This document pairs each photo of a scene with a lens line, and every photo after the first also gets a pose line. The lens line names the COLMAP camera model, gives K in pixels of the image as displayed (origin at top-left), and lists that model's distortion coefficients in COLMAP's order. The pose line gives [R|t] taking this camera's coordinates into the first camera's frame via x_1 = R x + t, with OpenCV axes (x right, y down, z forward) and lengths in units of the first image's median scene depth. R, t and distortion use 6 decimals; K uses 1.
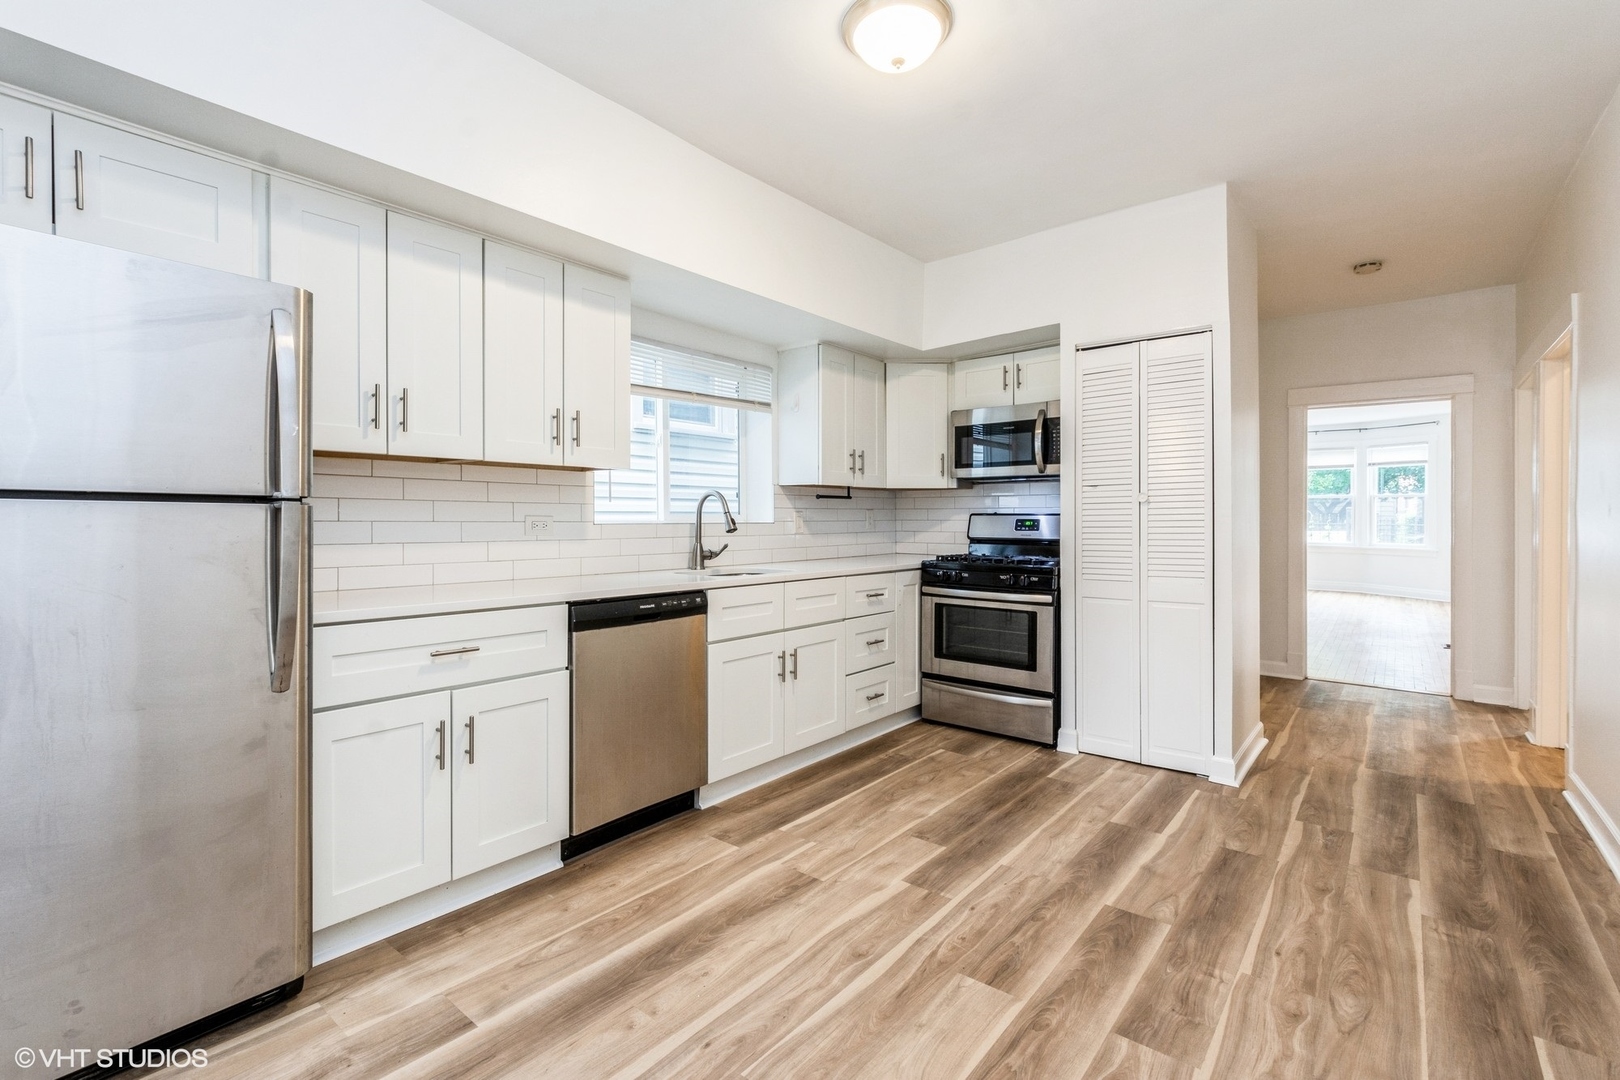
lens RADIAL K [[722.9, 0, 805.1], [0, 722.9, 524.1], [0, 0, 1]] dist [-0.000823, -0.000405]
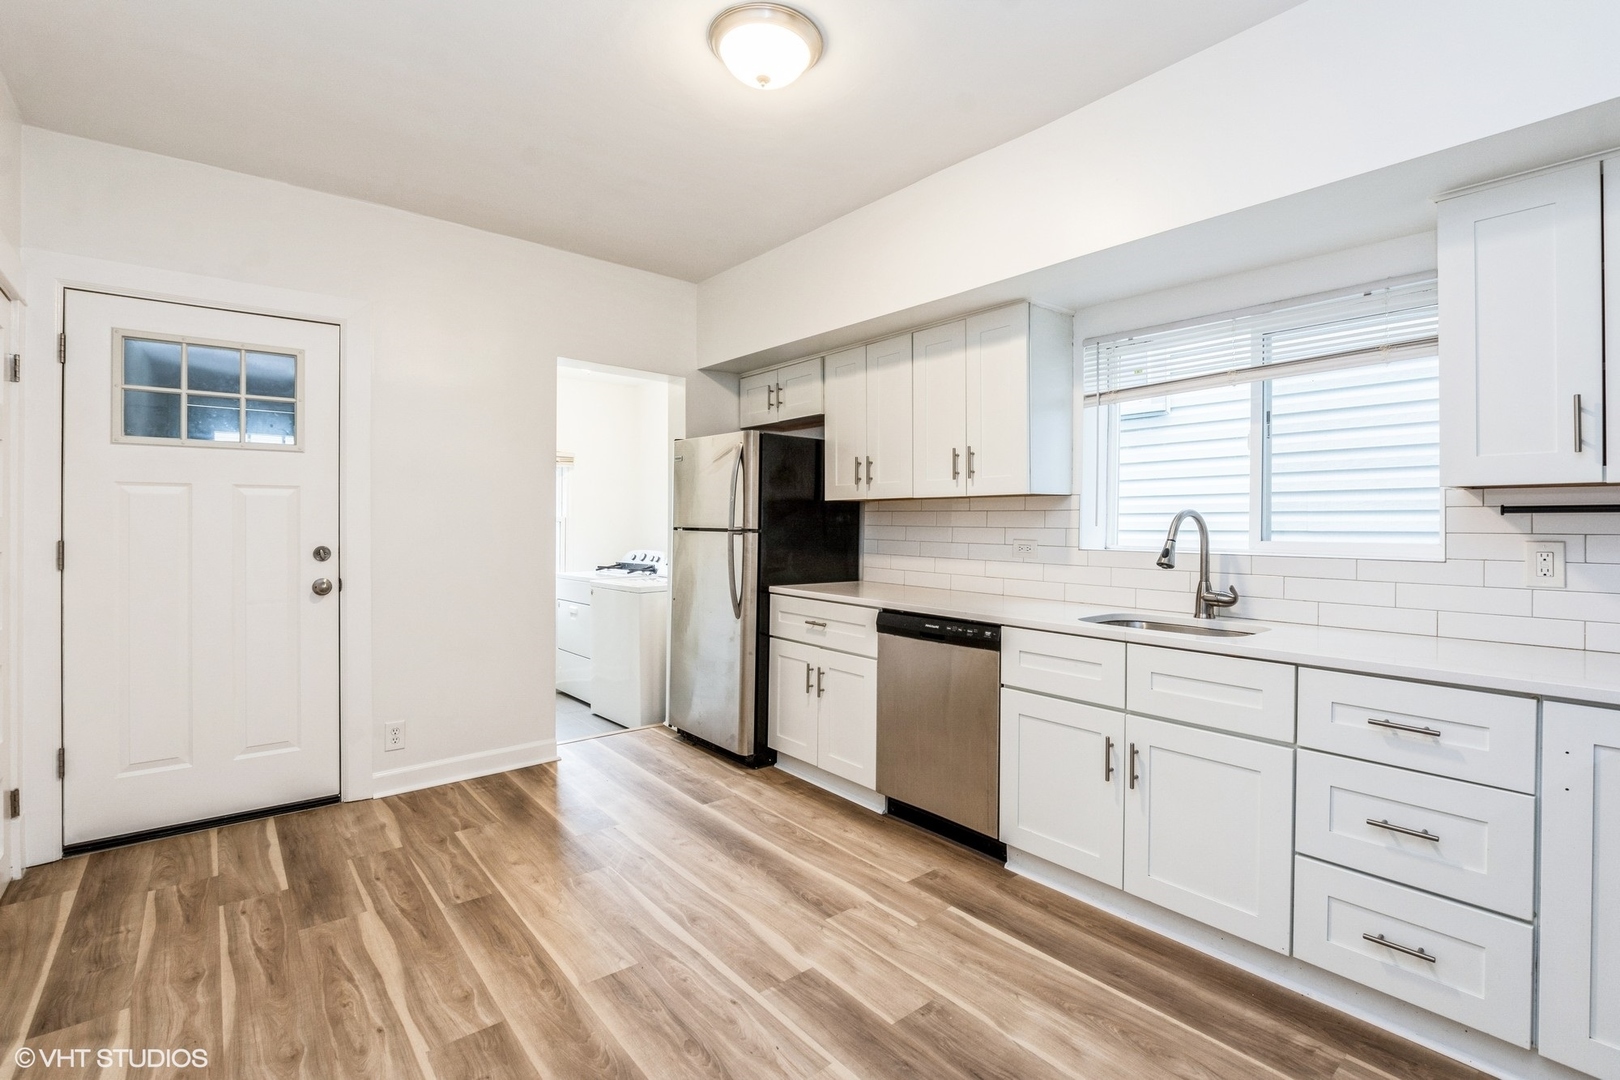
lens RADIAL K [[722.9, 0, 805.1], [0, 722.9, 524.1], [0, 0, 1]] dist [-0.000823, -0.000405]
pose [[-0.177846, 0.002888, -0.984054, 0.959203], [-0.009752, 0.999941, 0.004698, -0.045987], [0.984010, 0.010432, -0.177808, 1.101179]]
